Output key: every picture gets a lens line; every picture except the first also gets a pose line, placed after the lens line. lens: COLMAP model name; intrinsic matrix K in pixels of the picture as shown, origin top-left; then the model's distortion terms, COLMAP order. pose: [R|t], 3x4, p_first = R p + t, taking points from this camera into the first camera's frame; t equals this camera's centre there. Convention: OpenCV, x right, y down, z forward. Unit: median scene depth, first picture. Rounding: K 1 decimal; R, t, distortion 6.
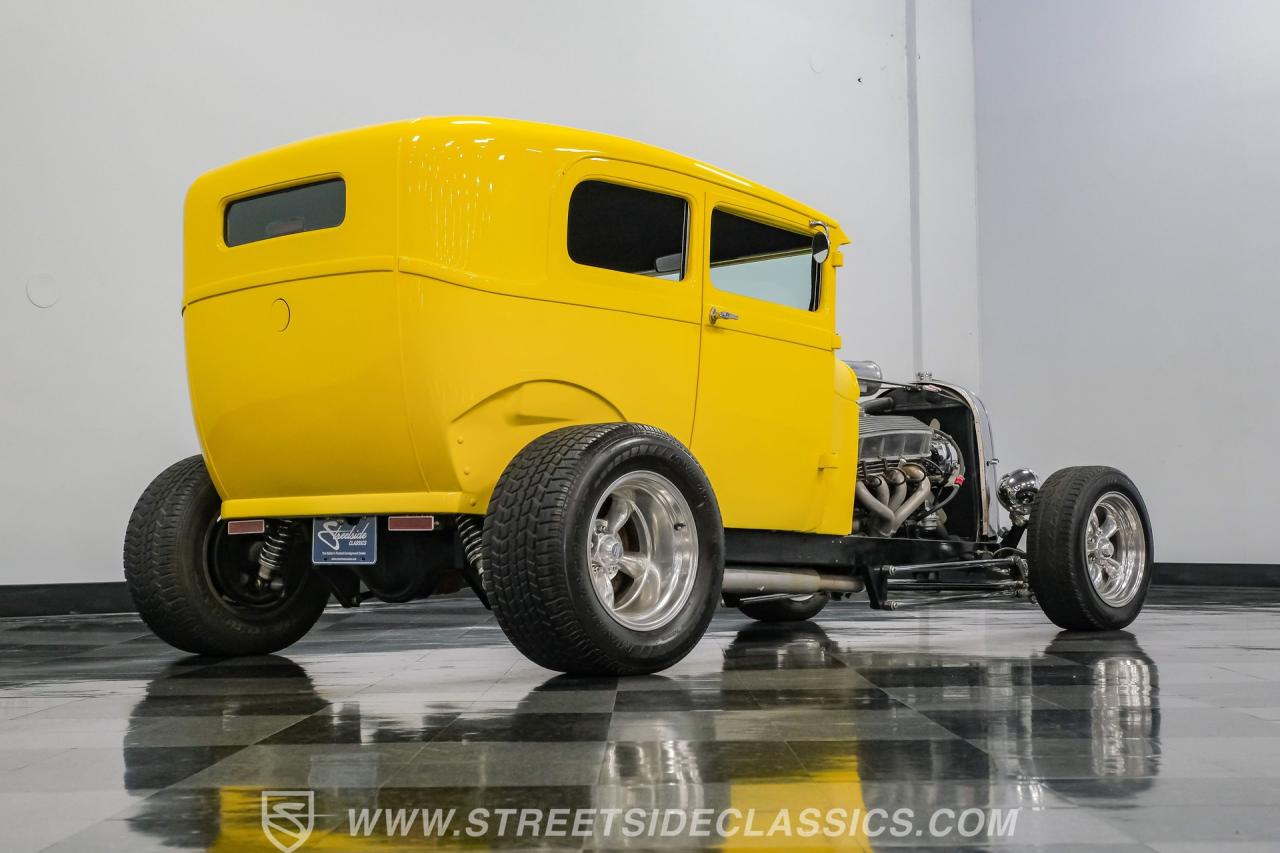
lens RADIAL K [[1874.7, 0, 640.0], [0, 1874.7, 426.5], [0, 0, 1]] dist [-0.025418, -0.041187]
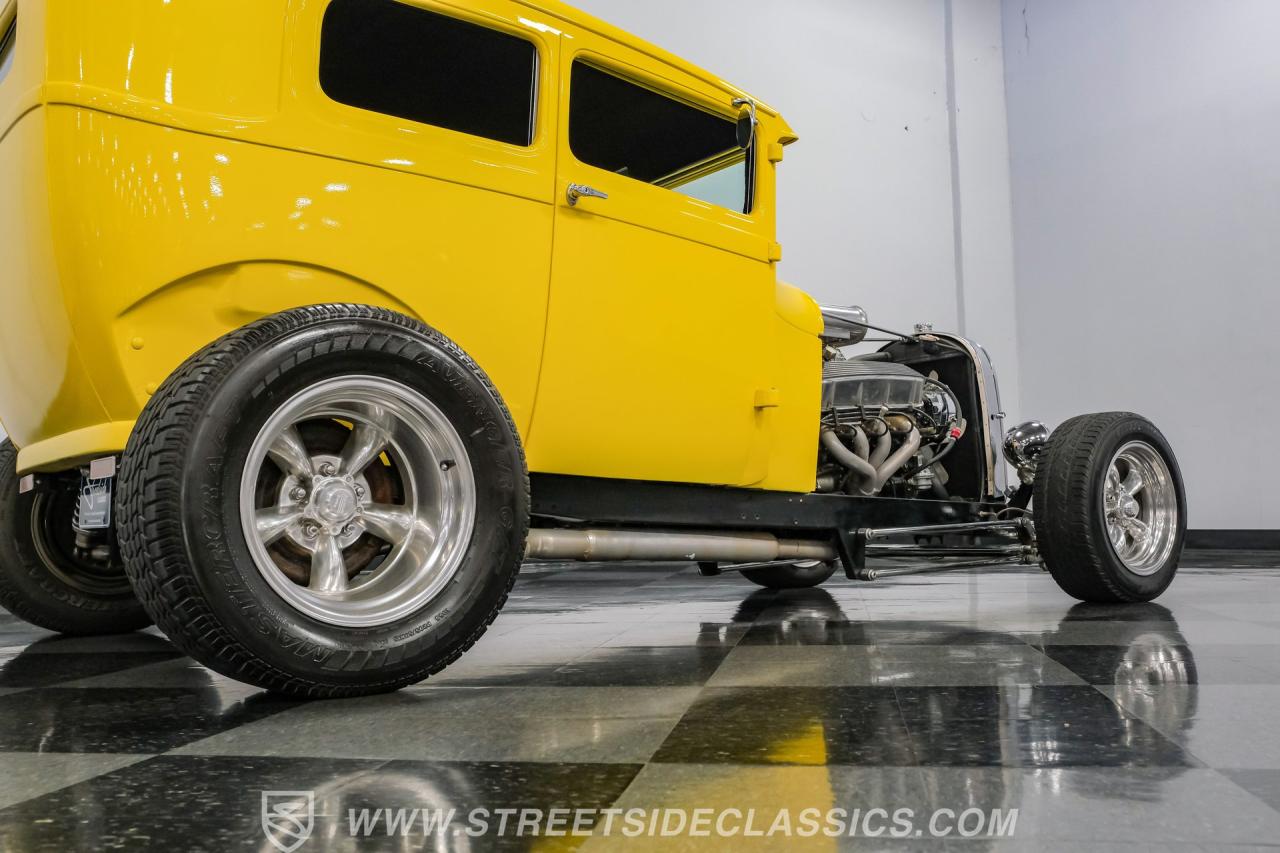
lens RADIAL K [[1193.0, 0, 640.0], [0, 1193.0, 426.5], [0, 0, 1]] dist [-0.035846, 0.003826]
pose [[0.988867, -0.020116, -0.147439, 0.107708], [0.017180, 0.999628, -0.021161, 0.035892], [0.147810, 0.018393, 0.988845, 0.427129]]
